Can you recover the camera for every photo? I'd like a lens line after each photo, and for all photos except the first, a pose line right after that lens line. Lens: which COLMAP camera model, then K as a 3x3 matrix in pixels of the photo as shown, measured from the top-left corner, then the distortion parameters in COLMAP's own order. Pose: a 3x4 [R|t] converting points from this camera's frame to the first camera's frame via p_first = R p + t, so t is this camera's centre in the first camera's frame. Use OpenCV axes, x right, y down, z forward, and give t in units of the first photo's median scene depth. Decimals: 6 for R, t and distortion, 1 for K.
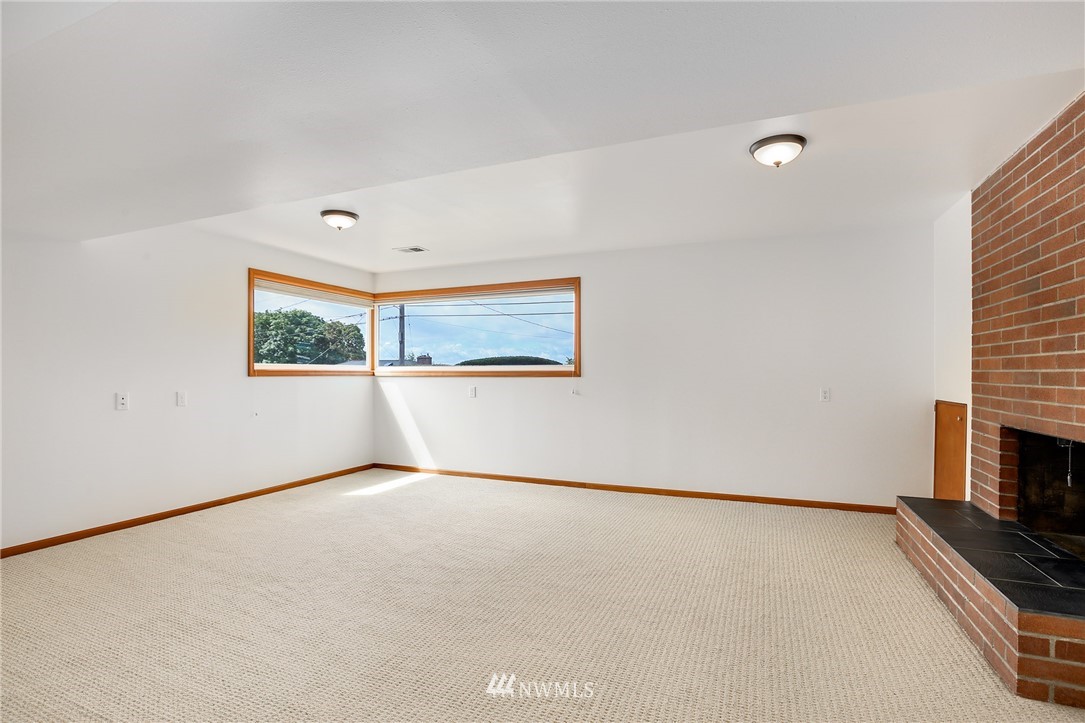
lens RADIAL K [[510.3, 0, 562.6], [0, 510.3, 378.7], [0, 0, 1]] dist [-0.034212, -0.000638]
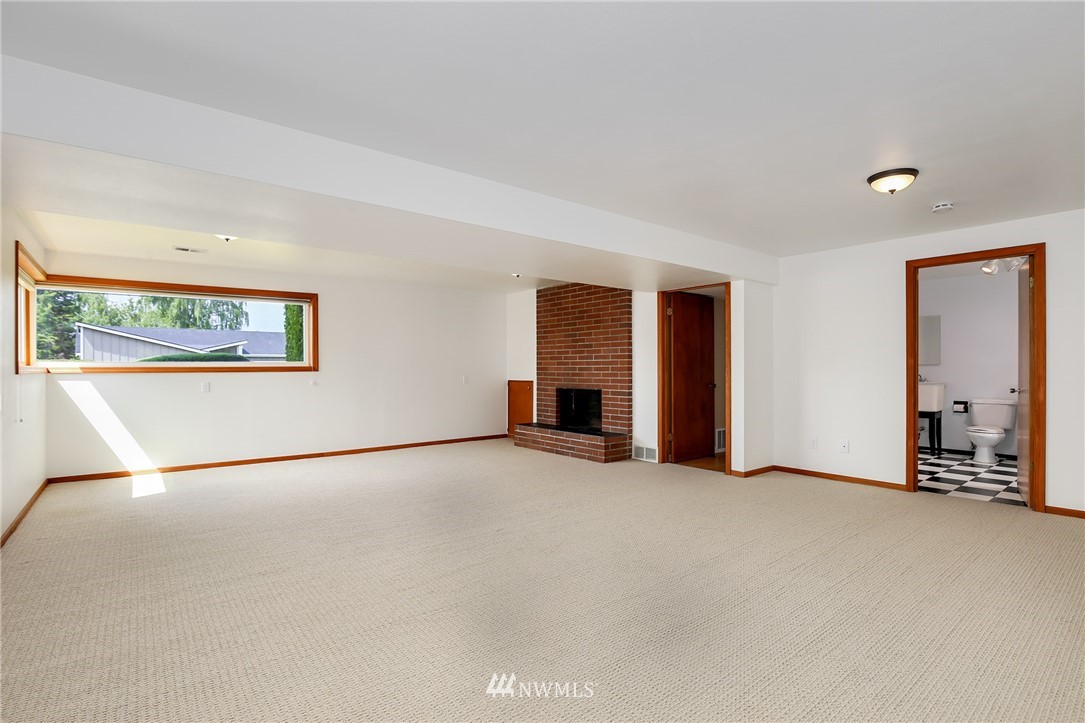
lens RADIAL K [[510.3, 0, 533.0], [0, 510.3, 366.6], [0, 0, 1]] dist [-0.034212, -0.000638]
pose [[0.491677, -0.001003, 0.870777, -1.257661], [0.013952, 0.999880, -0.006726, 0.000950], [-0.870666, 0.015456, 0.491632, -0.160278]]
